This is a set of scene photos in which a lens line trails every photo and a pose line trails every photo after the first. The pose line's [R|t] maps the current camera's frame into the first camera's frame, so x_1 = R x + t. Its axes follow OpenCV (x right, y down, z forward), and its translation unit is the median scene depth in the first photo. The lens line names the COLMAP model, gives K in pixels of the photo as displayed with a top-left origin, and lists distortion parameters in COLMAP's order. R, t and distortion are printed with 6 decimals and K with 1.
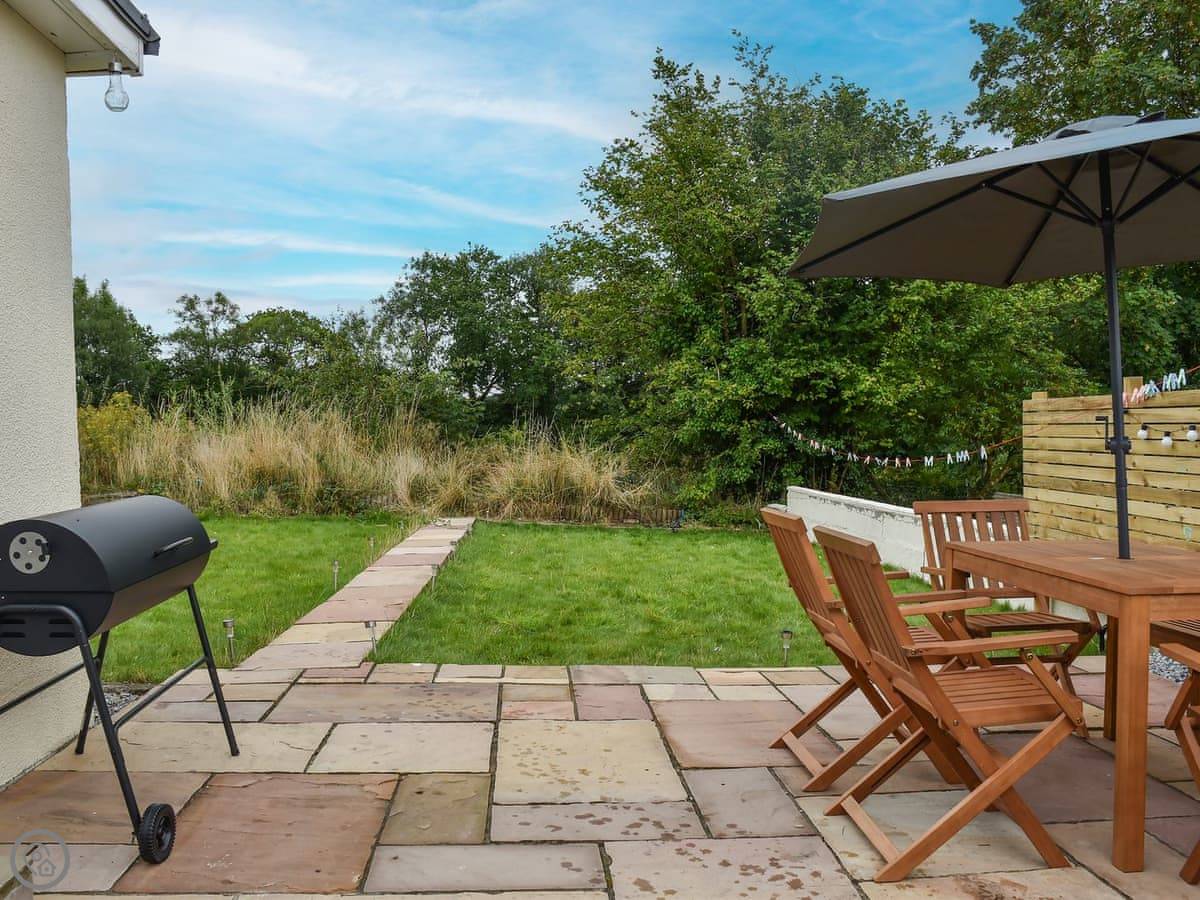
lens RADIAL K [[1092.2, 0, 590.9], [0, 1092.2, 441.0], [0, 0, 1]] dist [-0.106380, 0.048897]
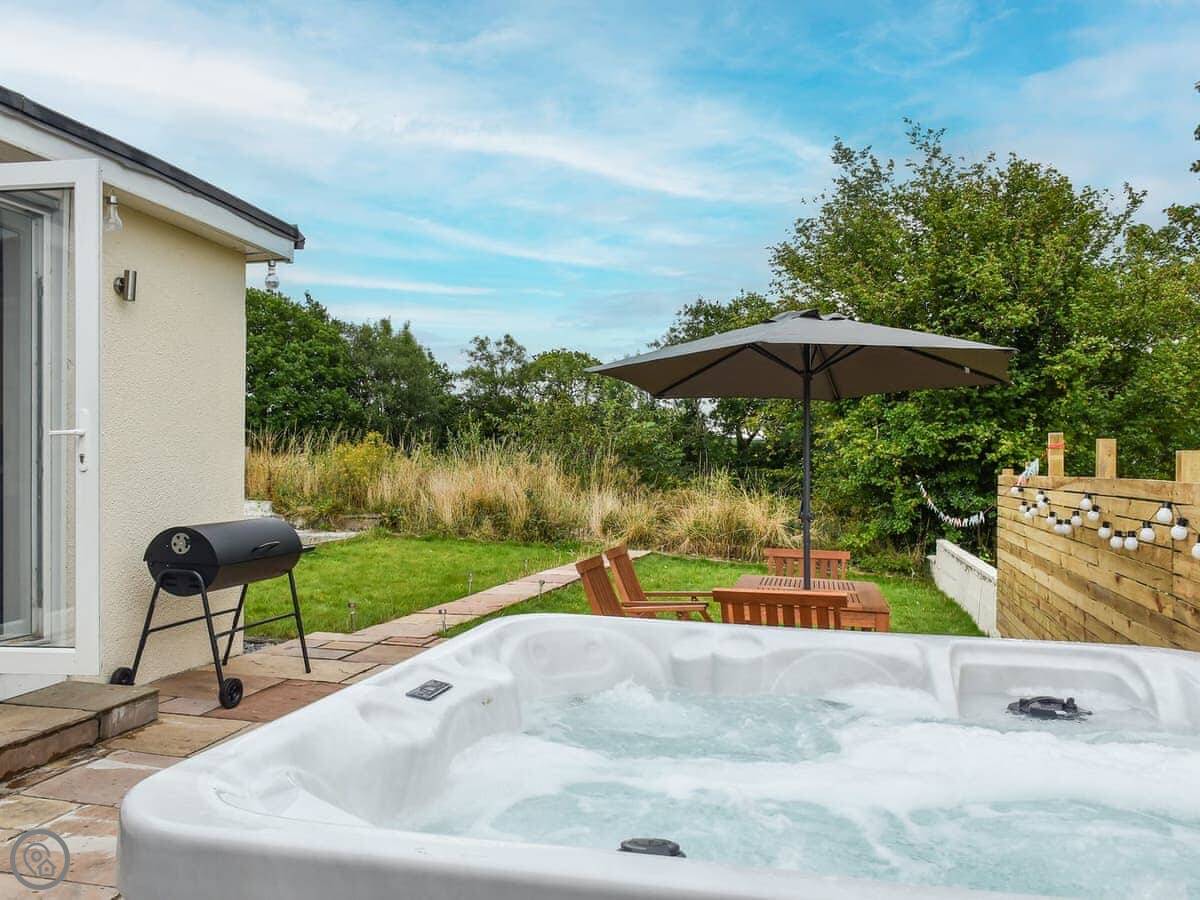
lens RADIAL K [[1092.2, 0, 593.8], [0, 1092.2, 460.2], [0, 0, 1]] dist [-0.106380, 0.048897]
pose [[0.963852, 0.037173, -0.263833, 0.124560], [-0.041683, 0.999064, -0.011516, -0.009600], [0.263158, 0.022098, 0.964500, -0.122793]]
